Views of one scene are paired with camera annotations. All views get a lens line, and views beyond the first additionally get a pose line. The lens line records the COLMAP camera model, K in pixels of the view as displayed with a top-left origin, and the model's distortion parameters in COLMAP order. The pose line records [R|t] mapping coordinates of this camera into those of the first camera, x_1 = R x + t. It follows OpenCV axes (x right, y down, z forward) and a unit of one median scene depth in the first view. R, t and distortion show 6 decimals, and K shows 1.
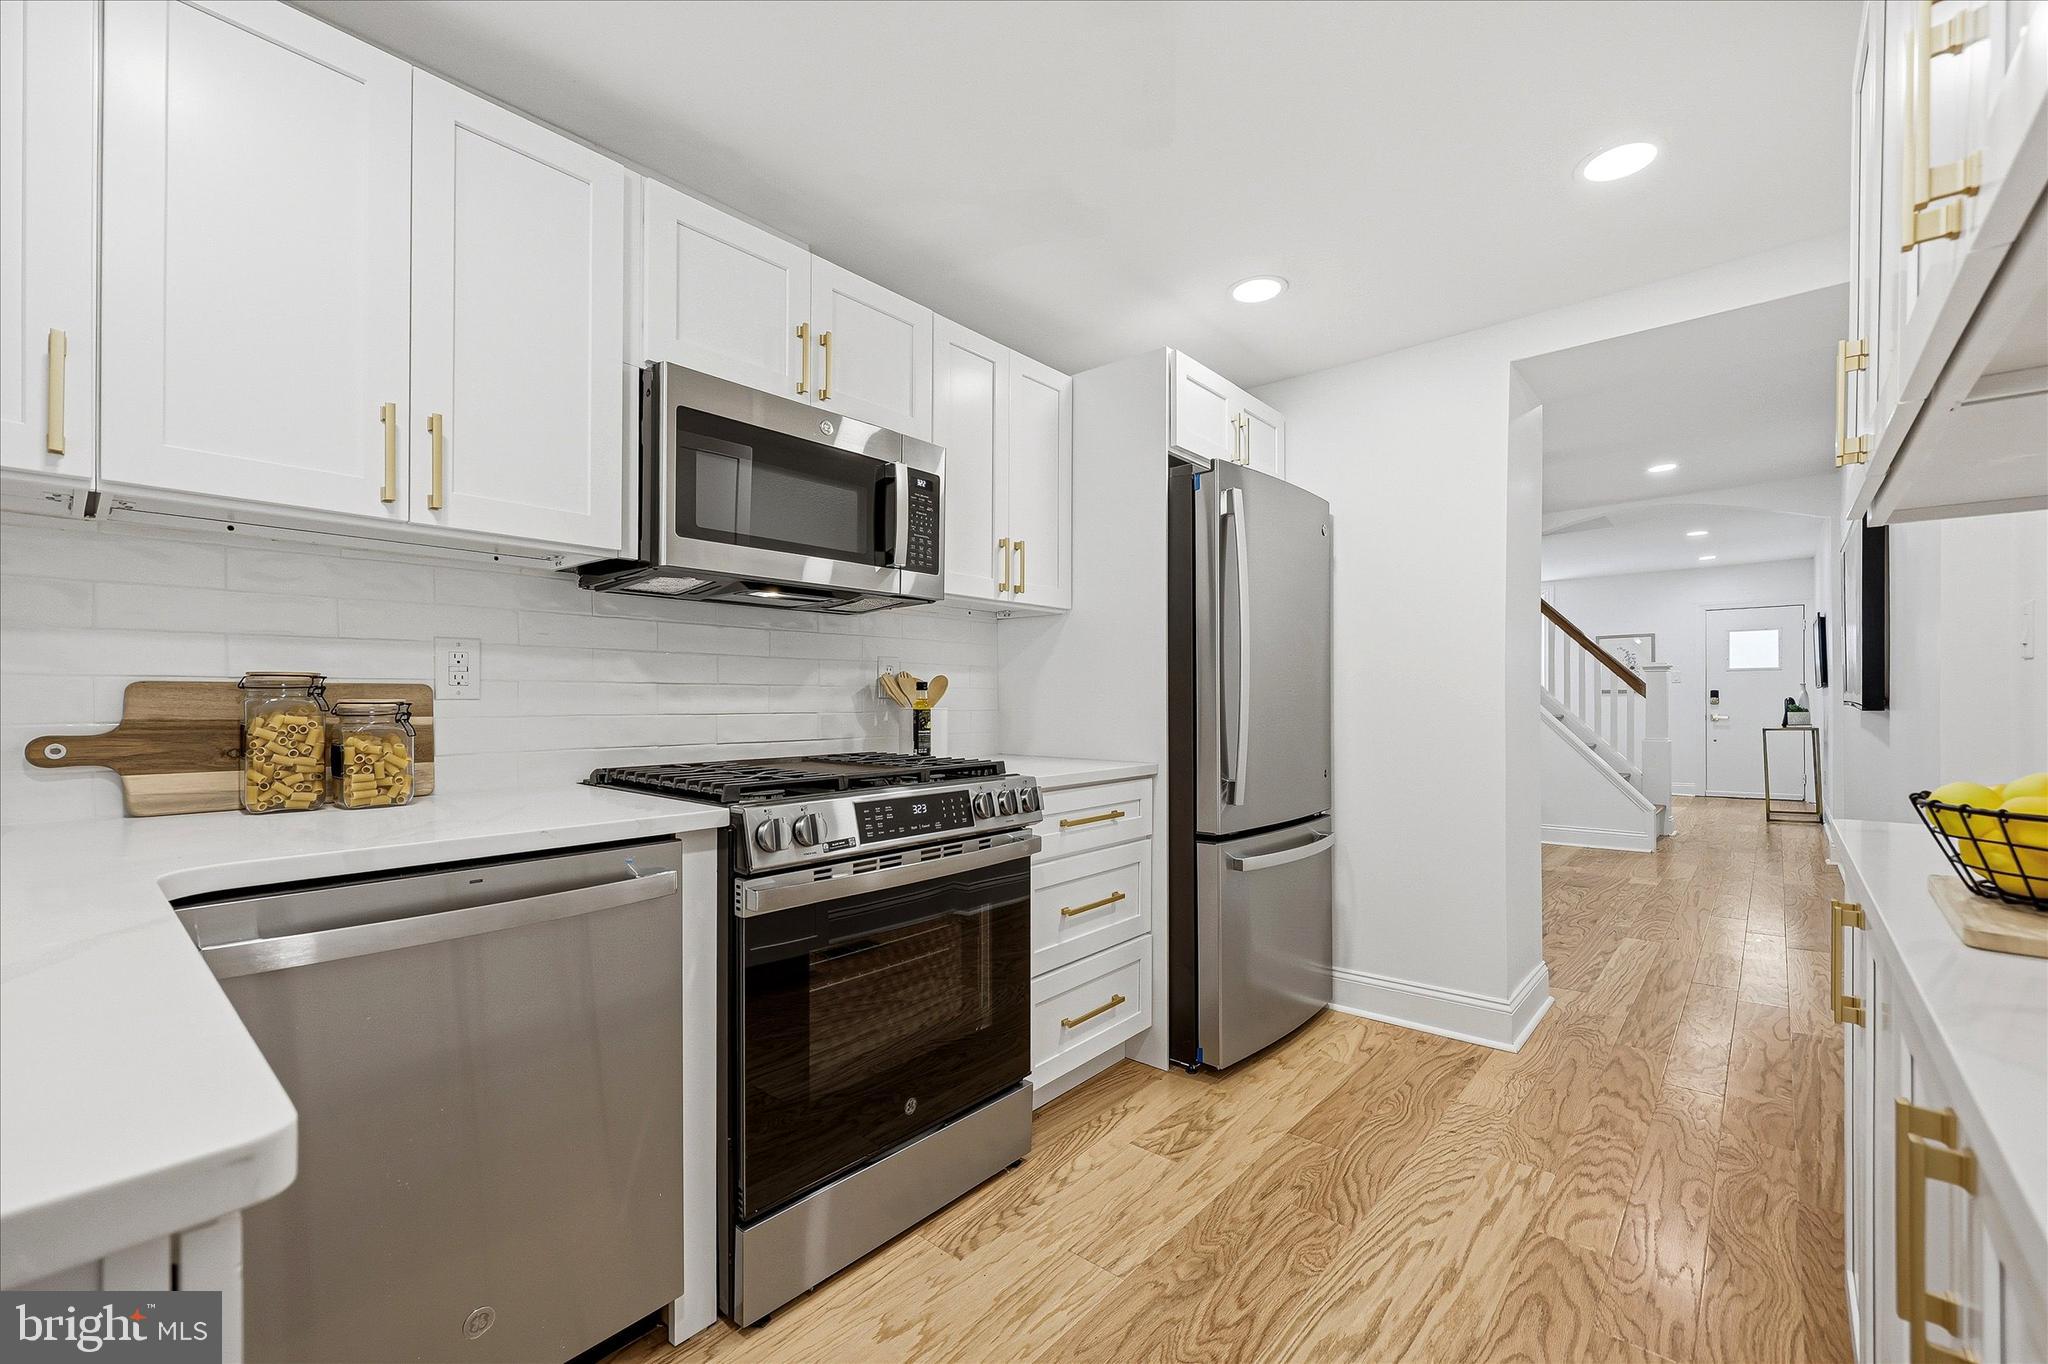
lens RADIAL K [[851.7, 0, 1027.2], [0, 851.7, 698.8], [0, 0, 1]] dist [-0.000719, -0.000030]
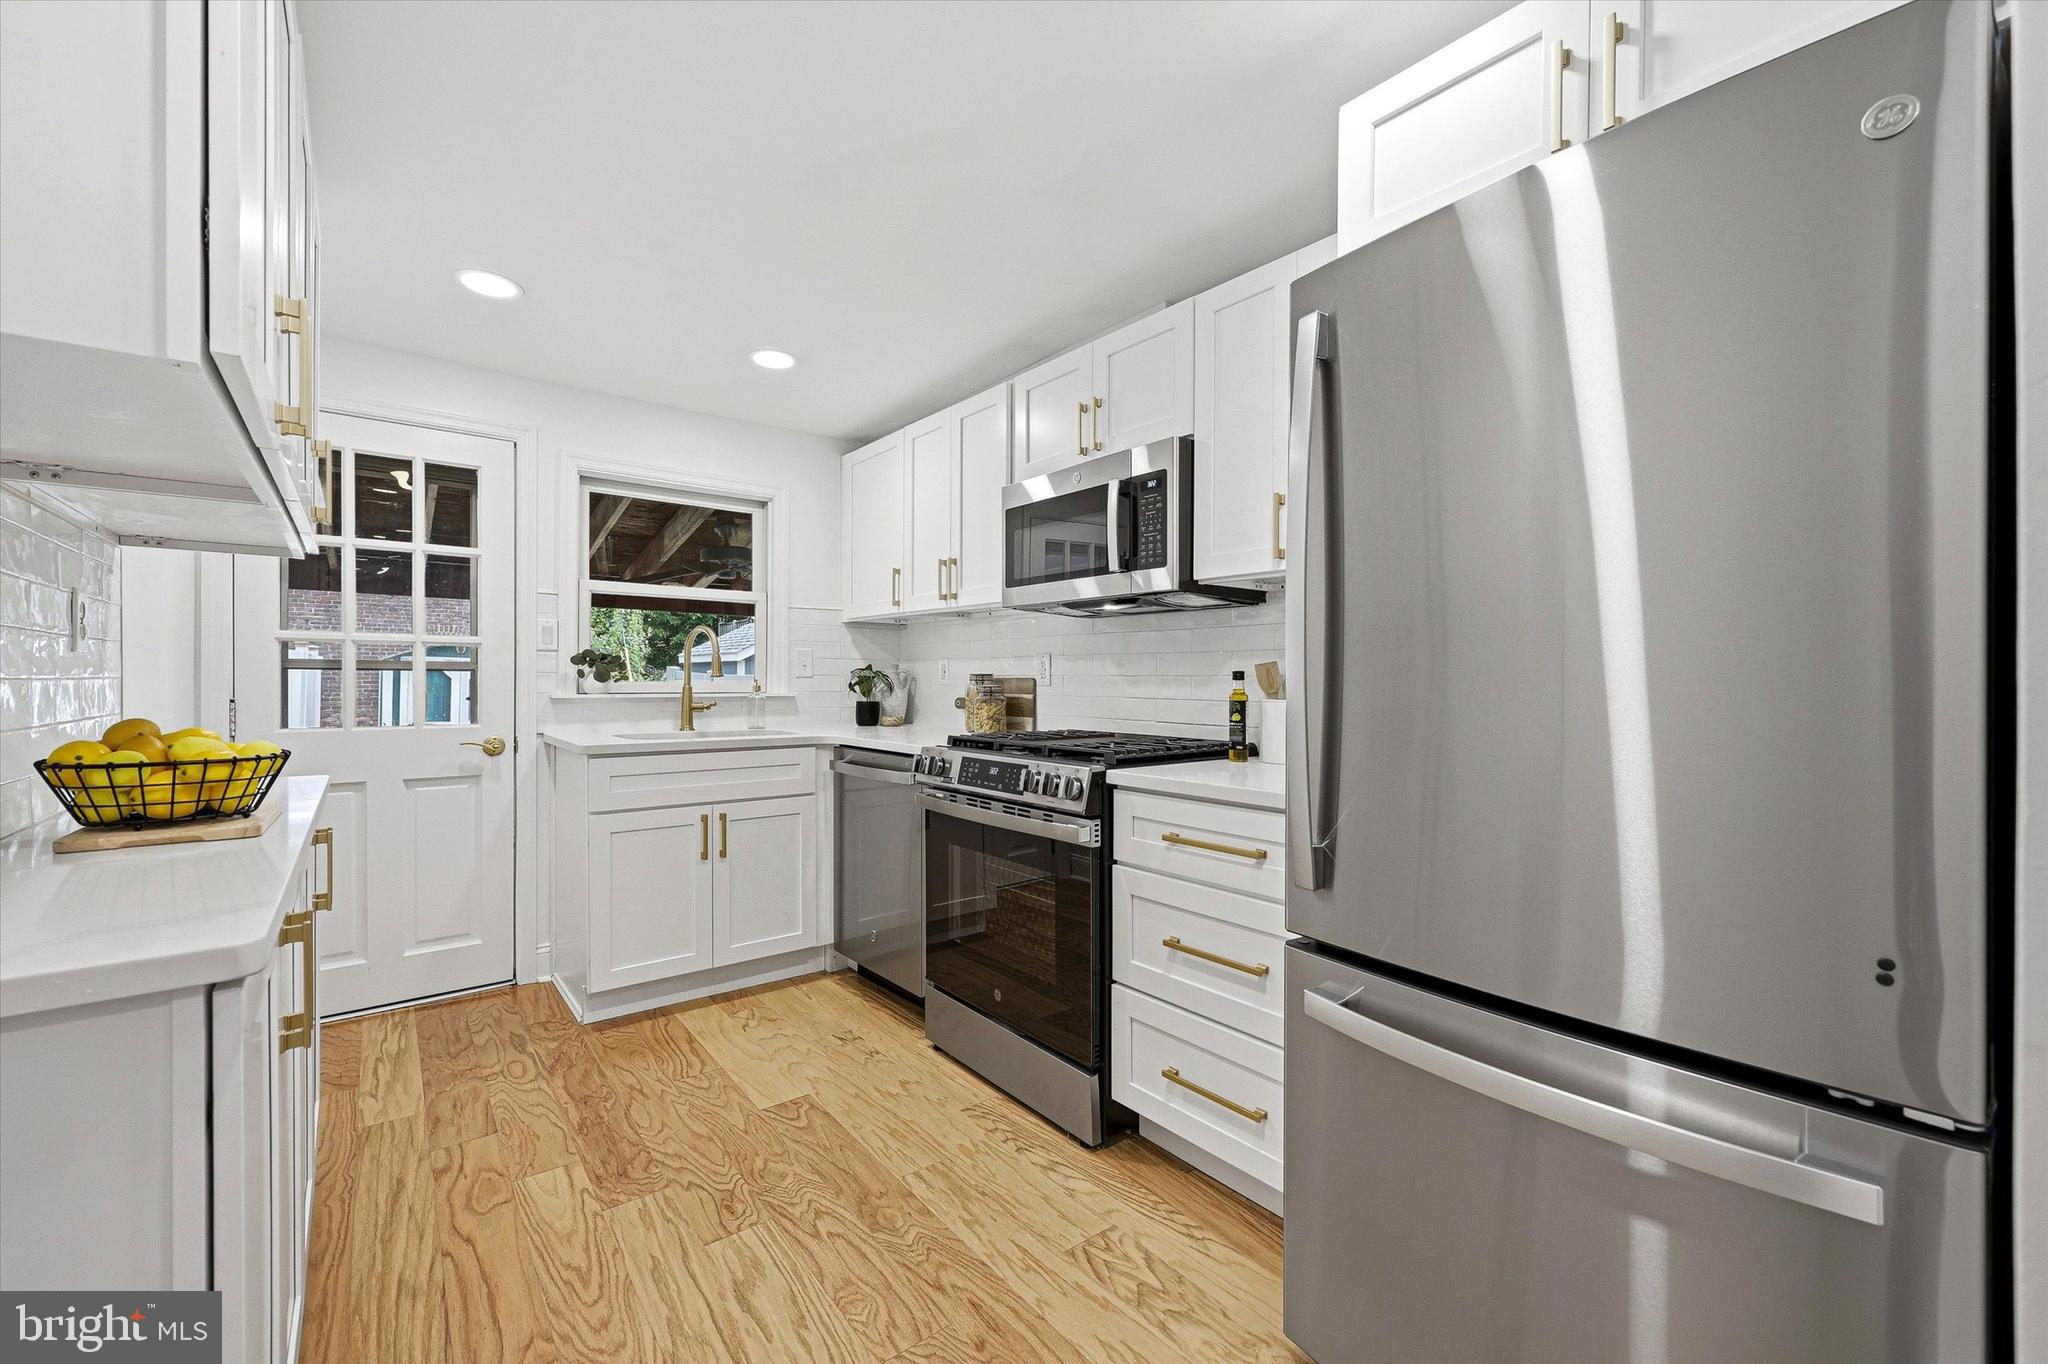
lens RADIAL K [[838.2, 0, 1036.2], [0, 838.2, 681.2], [0, 0, 1]] dist [-0.002531, -0.000341]
pose [[-0.183054, 0.002259, -0.983100, 0.919512], [-0.005655, 0.999978, 0.003351, -0.011854], [0.983087, 0.006173, -0.183038, 1.050228]]
